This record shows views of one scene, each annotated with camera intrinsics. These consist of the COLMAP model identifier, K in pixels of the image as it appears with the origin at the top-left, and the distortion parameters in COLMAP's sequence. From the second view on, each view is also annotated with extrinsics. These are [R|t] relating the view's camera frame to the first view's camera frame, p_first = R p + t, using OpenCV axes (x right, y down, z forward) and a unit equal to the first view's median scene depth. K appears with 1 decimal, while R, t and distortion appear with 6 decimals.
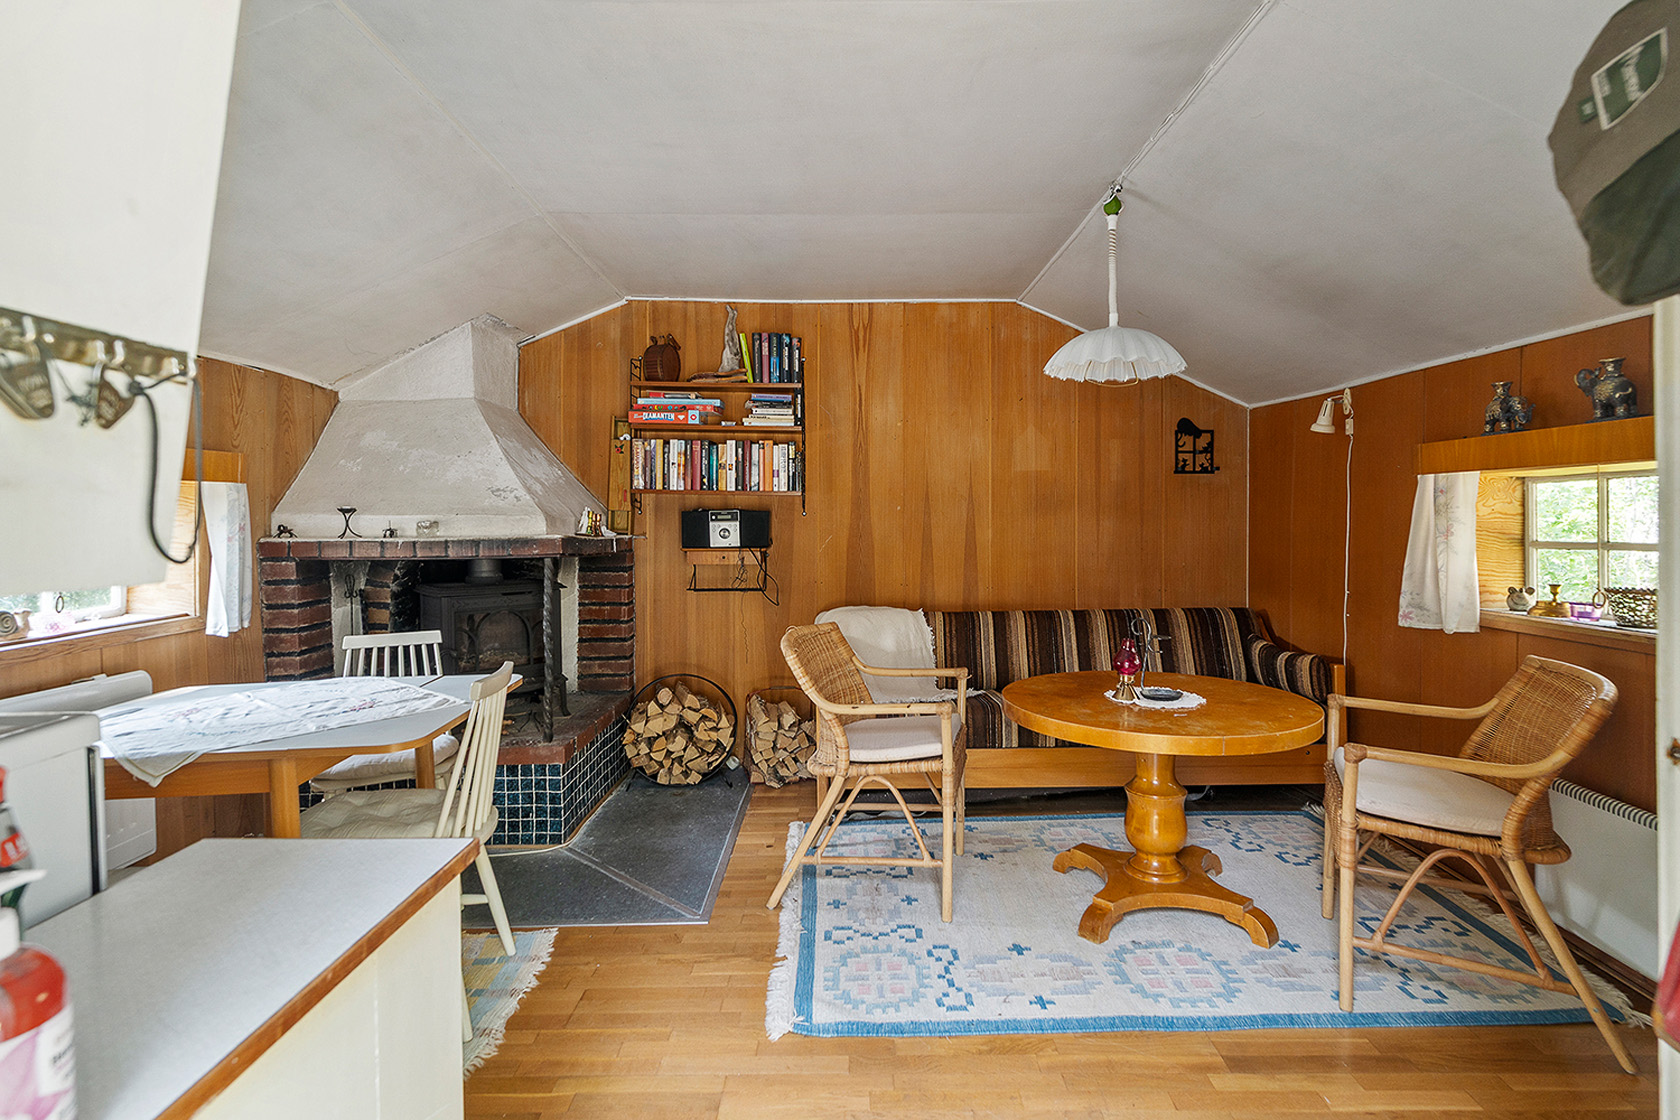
lens RADIAL K [[873.6, 0, 839.5], [0, 873.6, 520.2], [0, 0, 1]] dist [-0.004415, -0.001447]
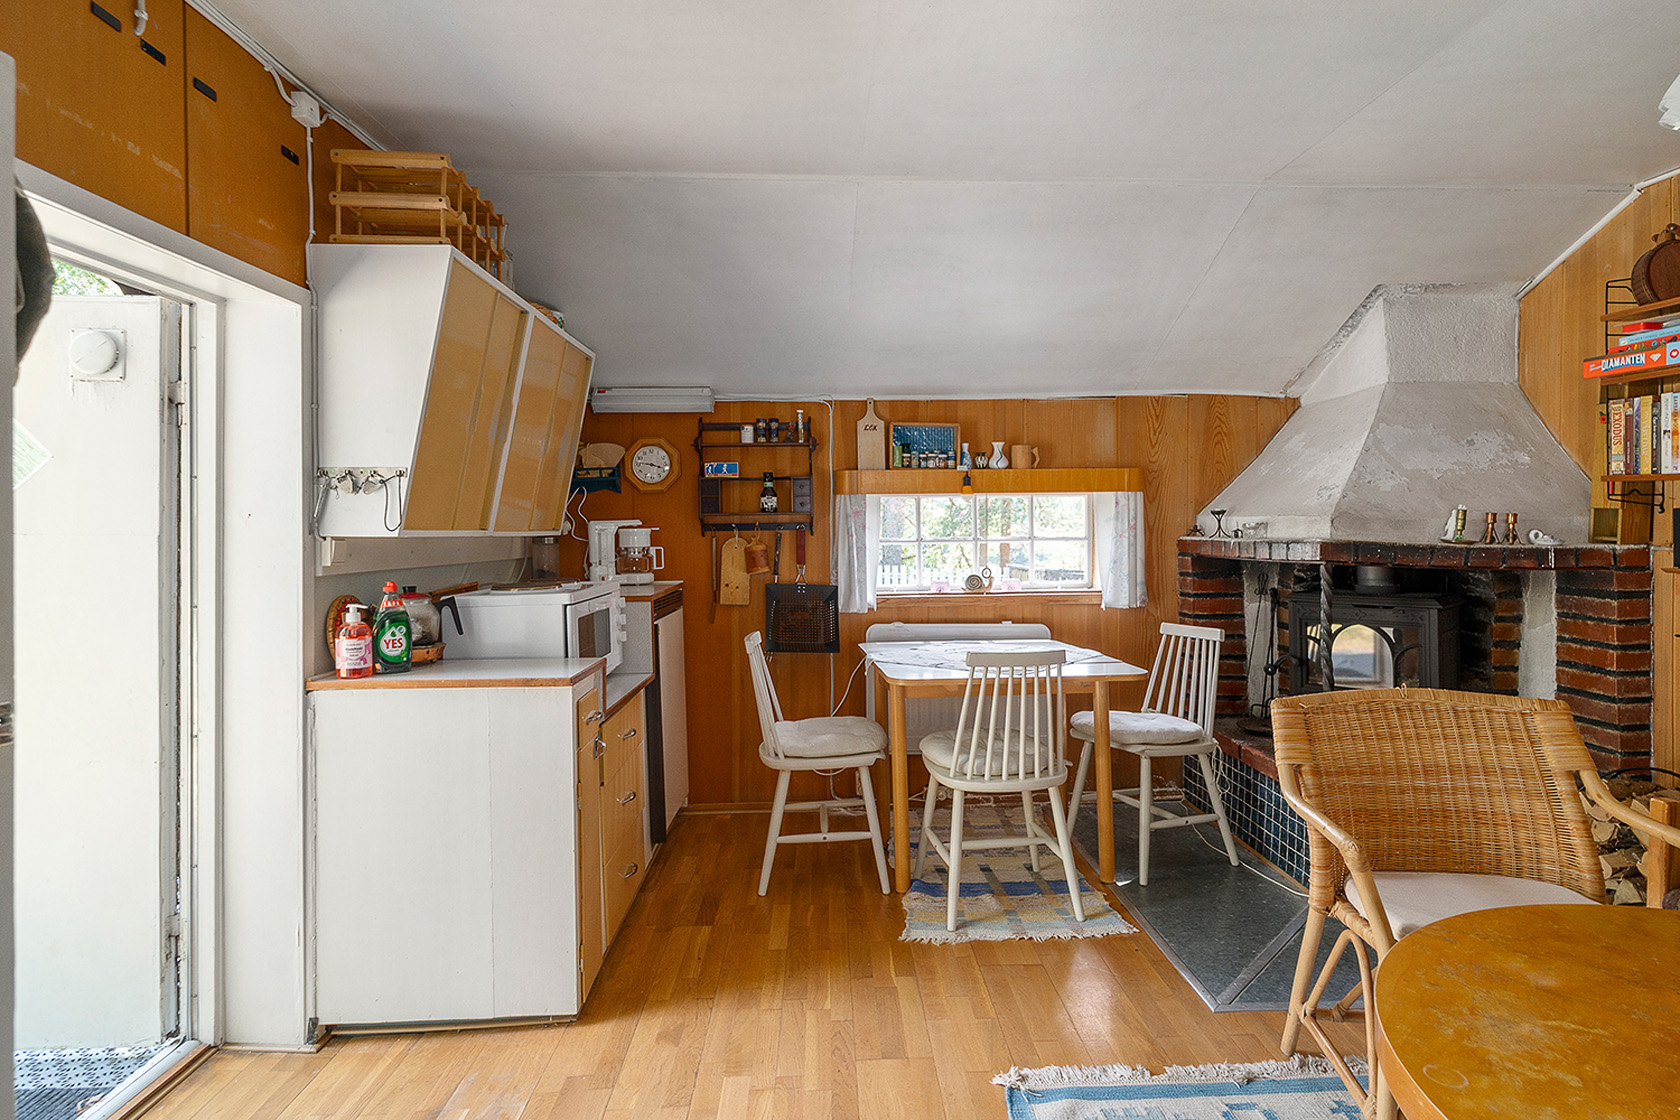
lens RADIAL K [[873.6, 0, 839.5], [0, 873.6, 520.2], [0, 0, 1]] dist [-0.004415, -0.001447]
pose [[0.027902, -0.000334, -0.999611, 0.440548], [-0.001561, 0.999999, -0.000378, -0.000343], [0.999609, 0.001571, 0.027901, 0.417911]]
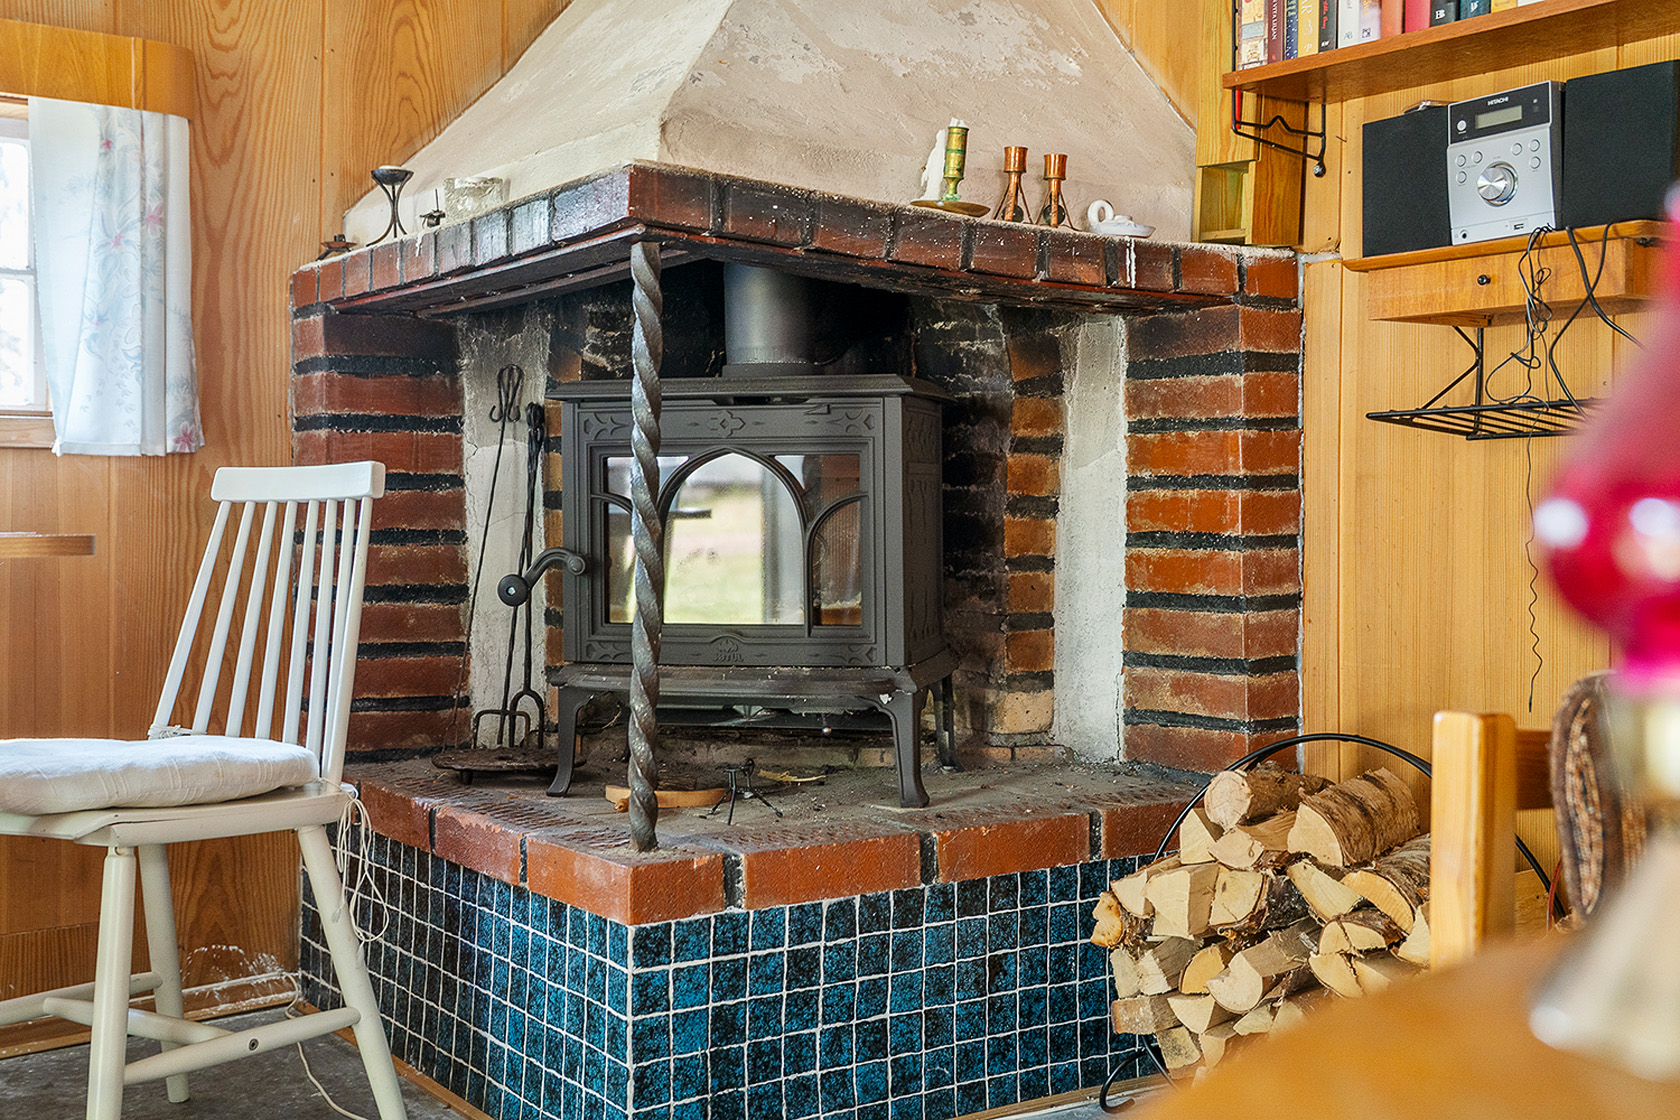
lens RADIAL K [[1871.5, 0, 841.1], [0, 1871.5, 487.4], [0, 0, 1]] dist [-0.000633, 0.031859]
pose [[0.579797, 0.000063, -0.814761, 0.201221], [-0.008931, 0.999940, -0.006278, 0.111666], [0.814712, 0.010917, 0.579763, 0.575419]]
